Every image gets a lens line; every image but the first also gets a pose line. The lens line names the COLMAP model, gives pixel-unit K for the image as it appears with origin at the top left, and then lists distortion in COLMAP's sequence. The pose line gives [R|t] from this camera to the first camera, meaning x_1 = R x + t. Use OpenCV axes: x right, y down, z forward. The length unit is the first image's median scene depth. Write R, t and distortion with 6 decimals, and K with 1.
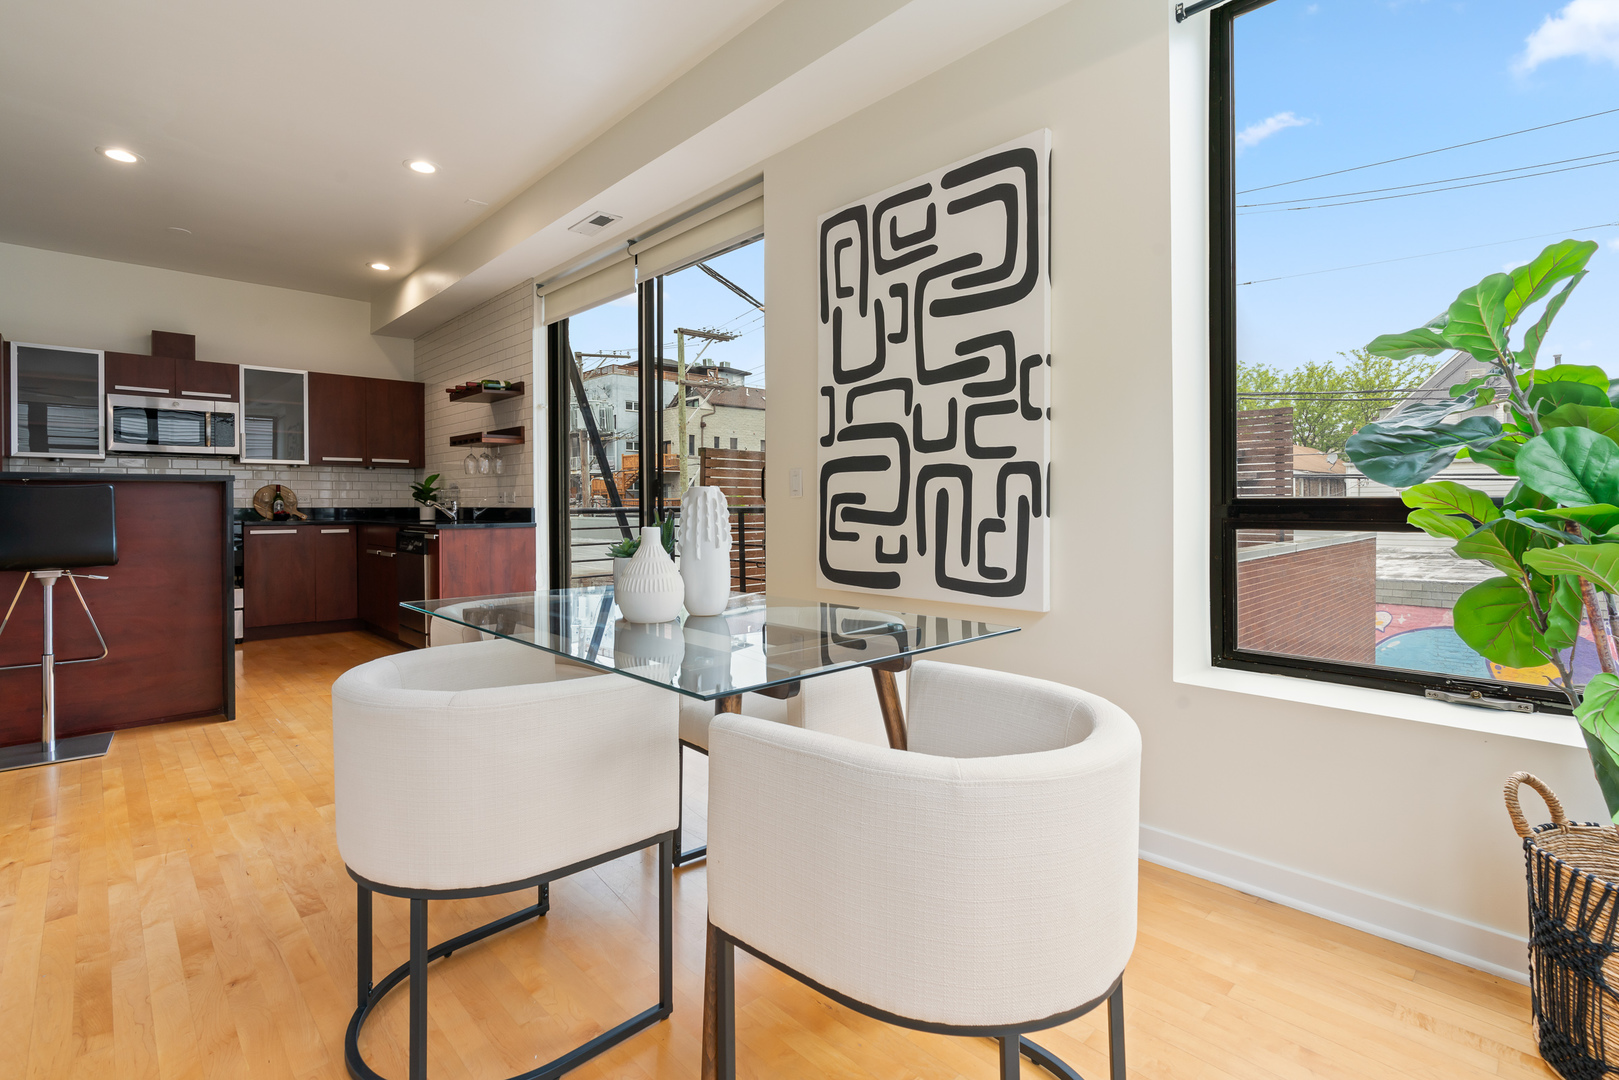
lens RADIAL K [[757.3, 0, 822.6], [0, 757.3, 508.6], [0, 0, 1]] dist [-0.022727, 0.008964]
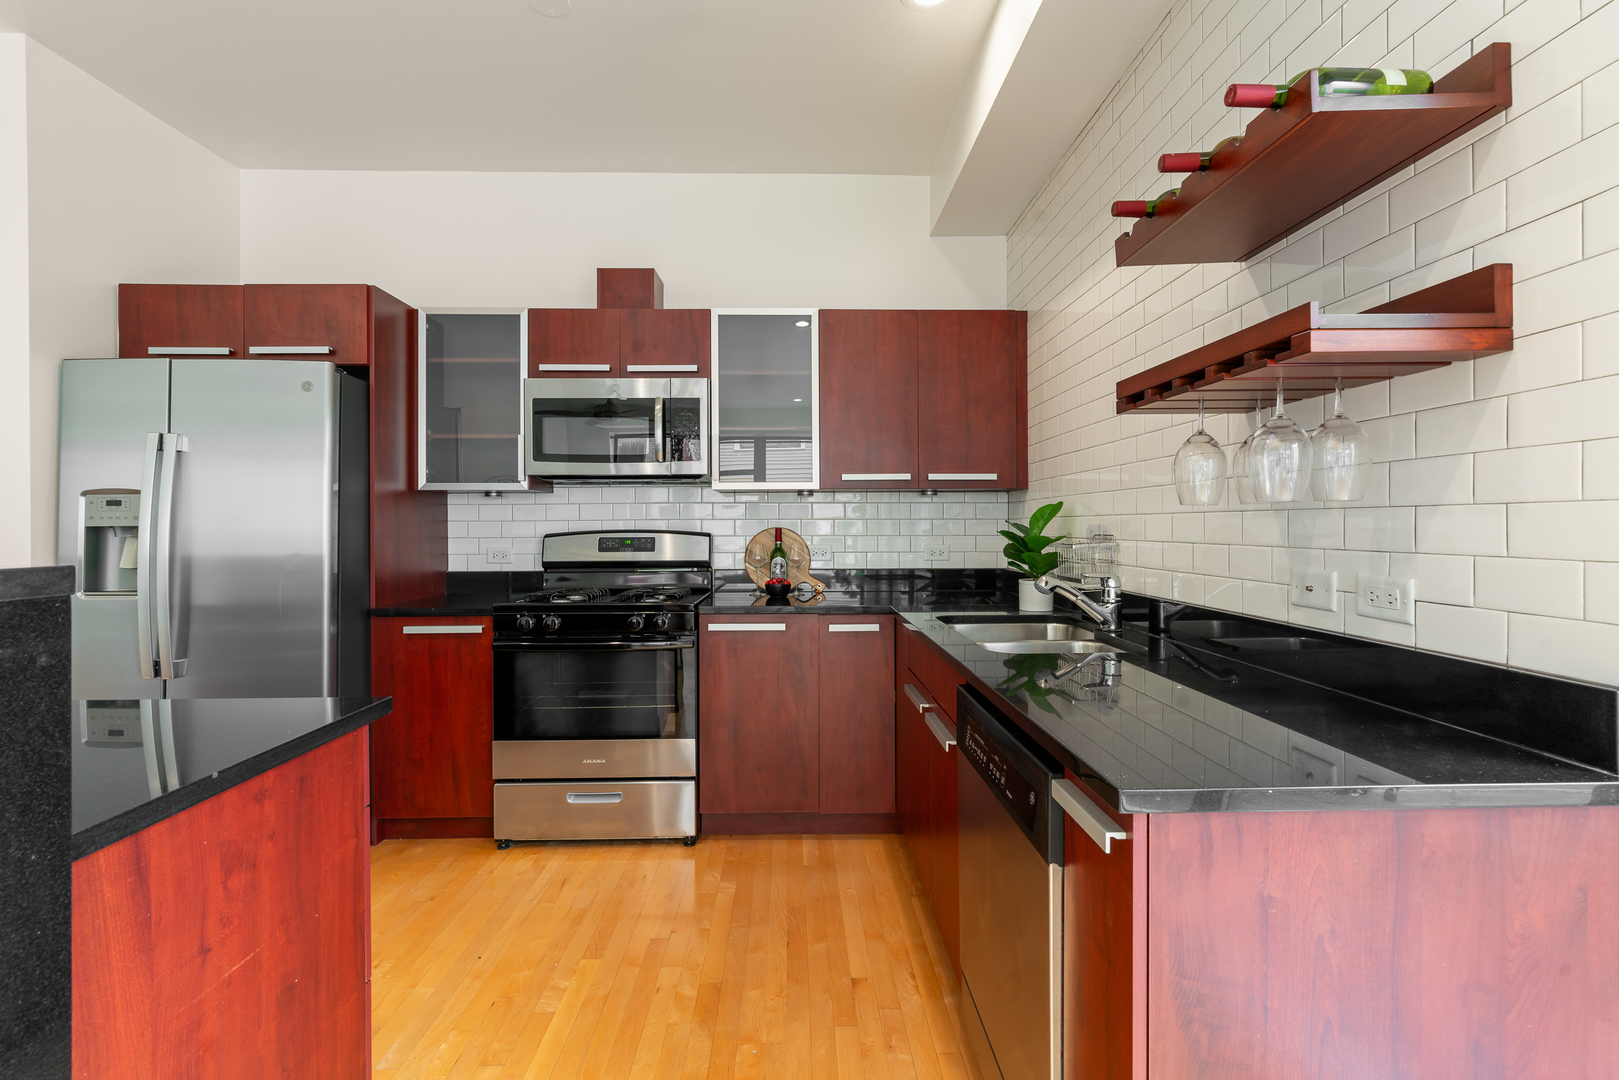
lens RADIAL K [[743.3, 0, 816.2], [0, 743.3, 527.1], [0, 0, 1]] dist [-0.016482, 0.005773]
pose [[0.734959, 0.001761, -0.678109, -0.695656], [-0.003412, 0.999994, -0.001101, -0.065979], [0.678103, 0.003123, 0.734960, 1.275255]]
